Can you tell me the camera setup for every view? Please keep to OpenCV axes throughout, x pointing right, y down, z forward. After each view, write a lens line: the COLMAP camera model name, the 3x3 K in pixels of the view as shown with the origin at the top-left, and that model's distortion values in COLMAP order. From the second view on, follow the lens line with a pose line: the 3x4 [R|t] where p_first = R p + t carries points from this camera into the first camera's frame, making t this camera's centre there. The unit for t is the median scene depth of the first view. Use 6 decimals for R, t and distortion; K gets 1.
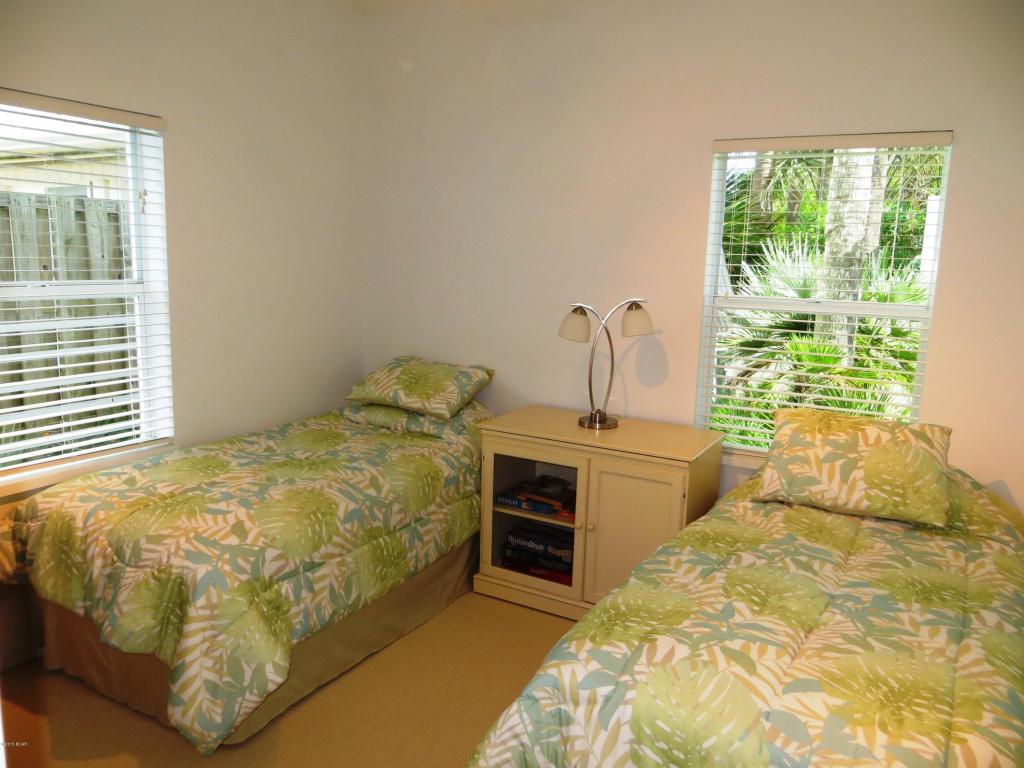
lens RADIAL K [[767.5, 0, 512.0], [0, 767.5, 384.0], [0, 0, 1]] dist [-0.018654, 0.003799]
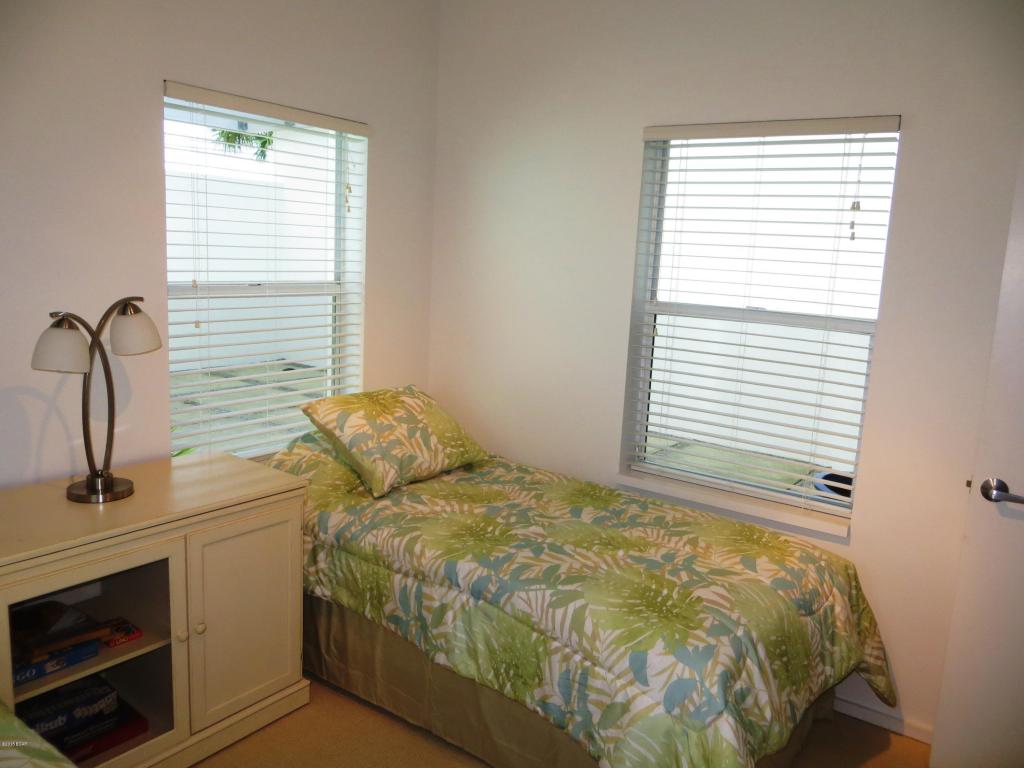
lens RADIAL K [[767.5, 0, 512.0], [0, 767.5, 384.0], [0, 0, 1]] dist [-0.018654, 0.003799]
pose [[0.110545, -0.190137, 0.975514, -0.645052], [0.117359, 0.977160, 0.177158, -0.154207], [-0.986918, 0.094901, 0.130335, 0.779053]]
